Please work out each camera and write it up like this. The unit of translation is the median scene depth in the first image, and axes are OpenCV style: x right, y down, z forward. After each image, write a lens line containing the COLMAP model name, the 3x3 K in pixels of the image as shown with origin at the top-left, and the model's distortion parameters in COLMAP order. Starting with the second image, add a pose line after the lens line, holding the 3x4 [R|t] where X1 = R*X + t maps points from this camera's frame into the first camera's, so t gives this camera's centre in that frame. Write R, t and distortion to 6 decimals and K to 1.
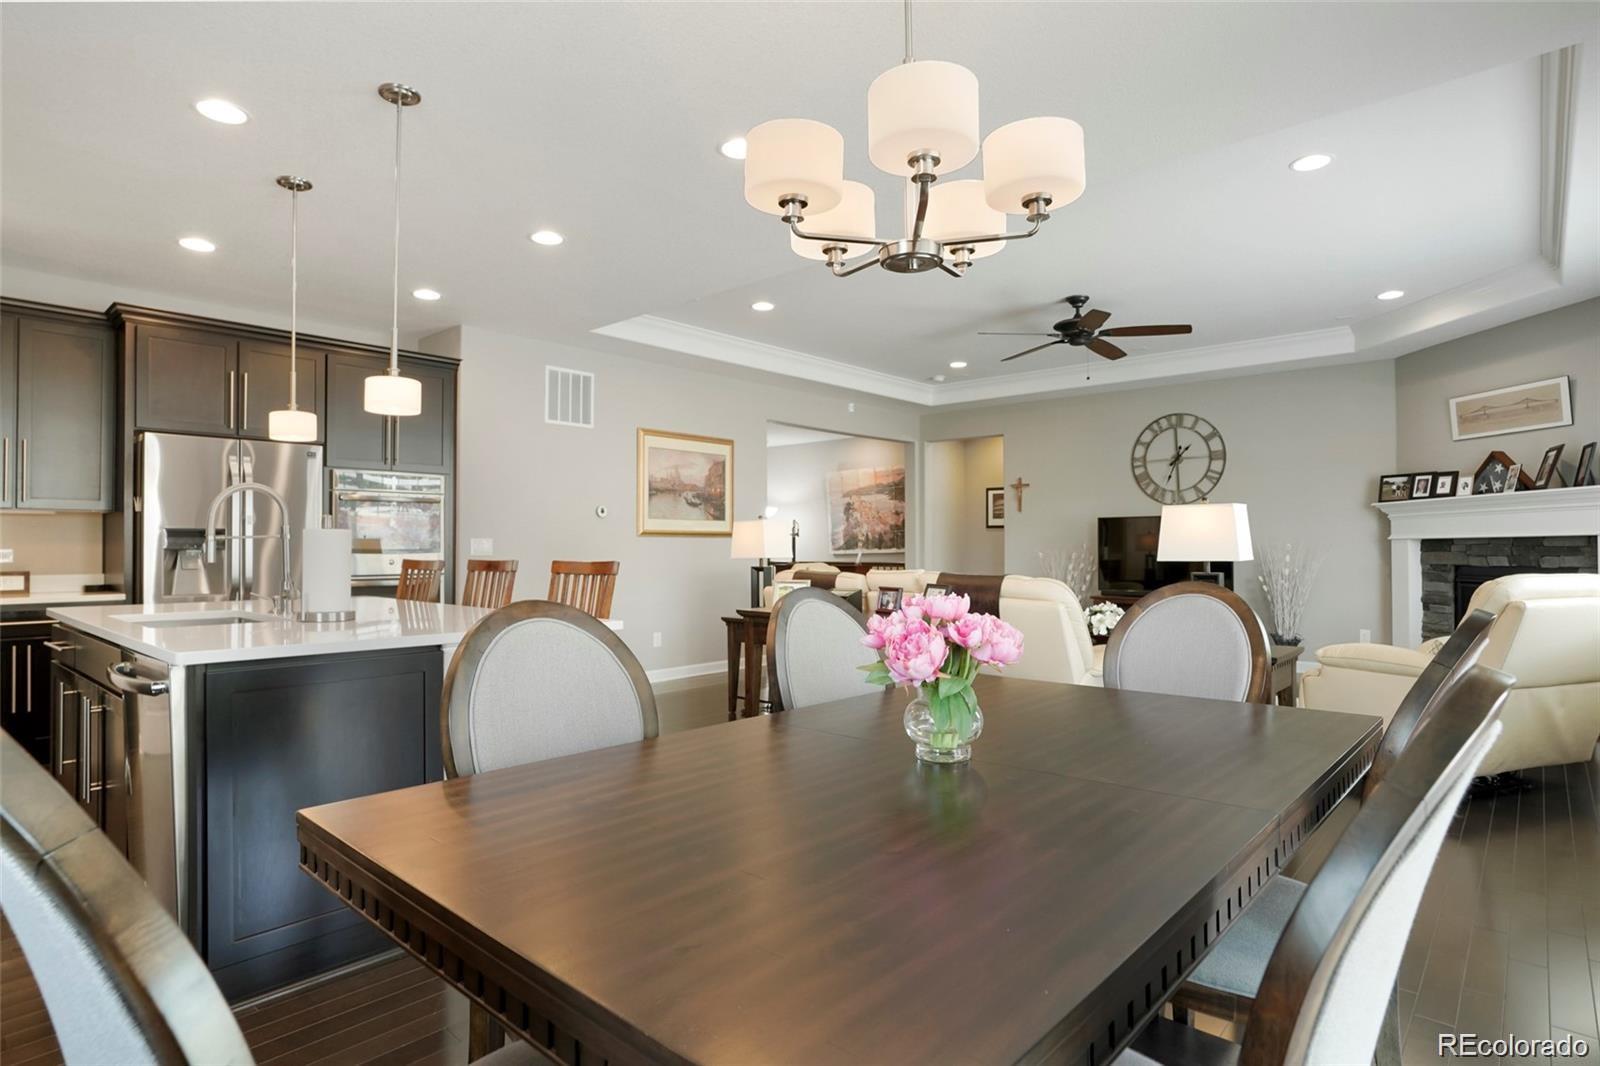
lens RADIAL K [[850.1, 0, 802.0], [0, 850.1, 542.3], [0, 0, 1]] dist [-0.044558, 0.024427]
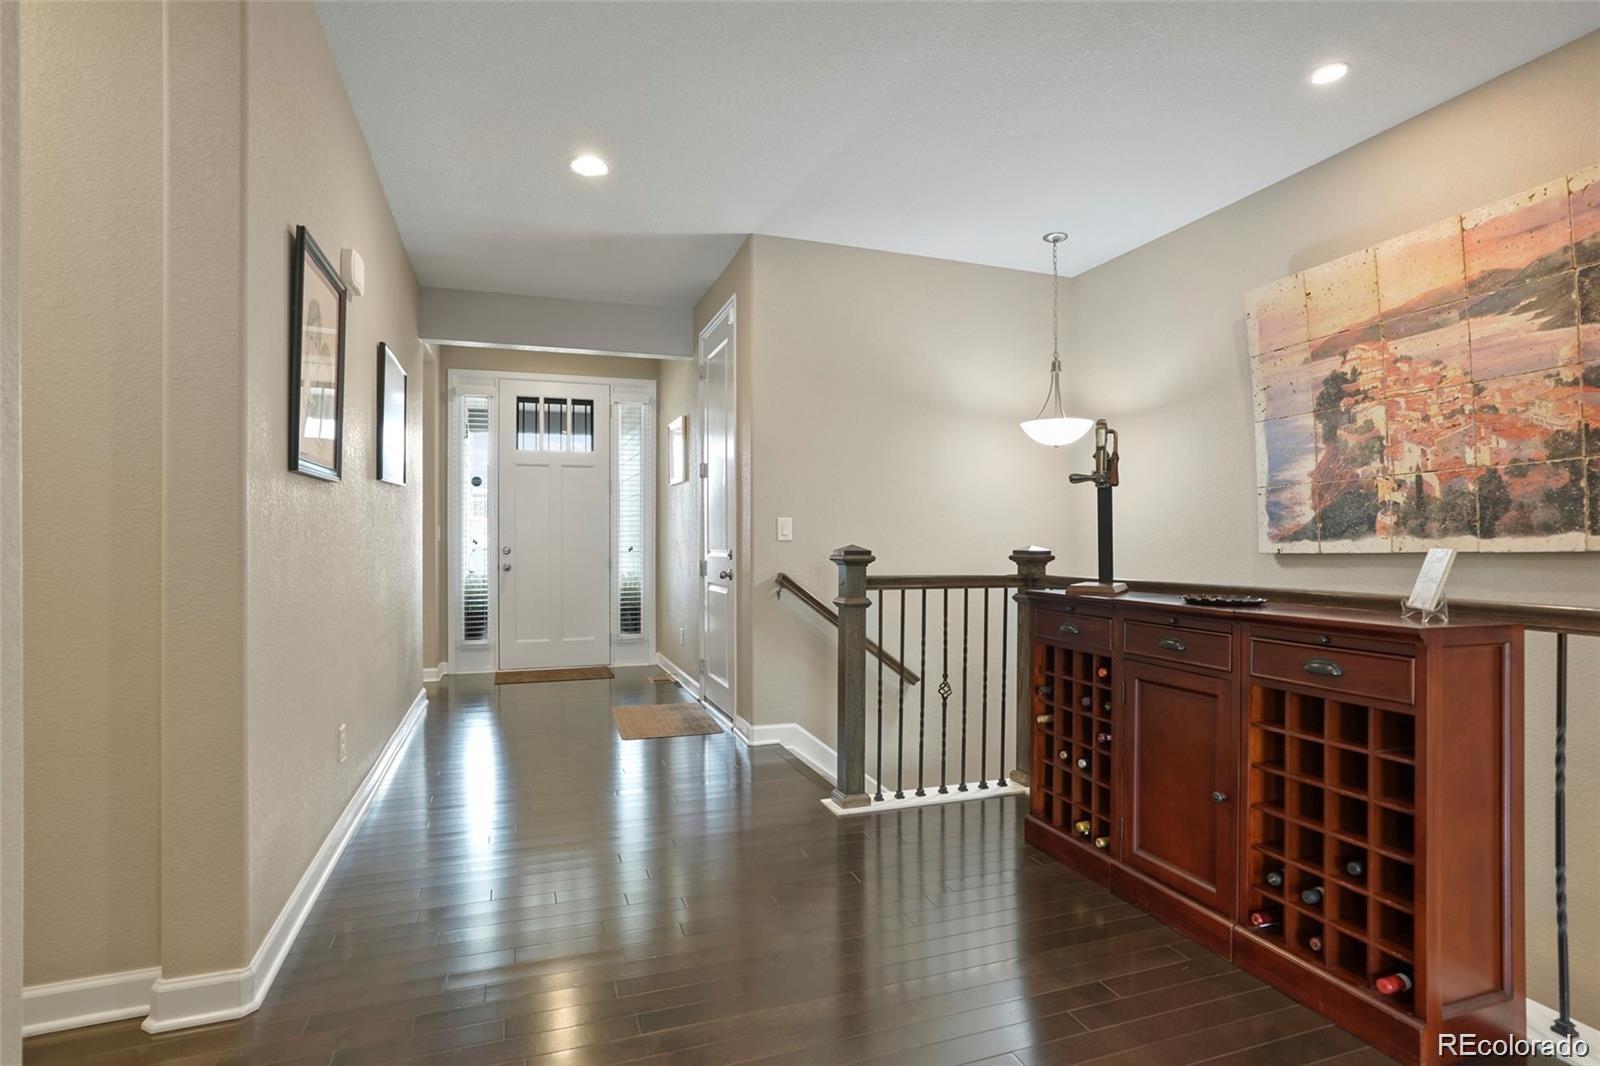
lens RADIAL K [[825.5, 0, 800.0], [0, 825.5, 533.0], [0, 0, 1]] dist [-0.000441, 0.012403]
pose [[0.878956, -0.002186, -0.476897, 0.052453], [0.001097, 0.999996, -0.002561, 0.013107], [0.476901, 0.001728, 0.878955, 1.201448]]
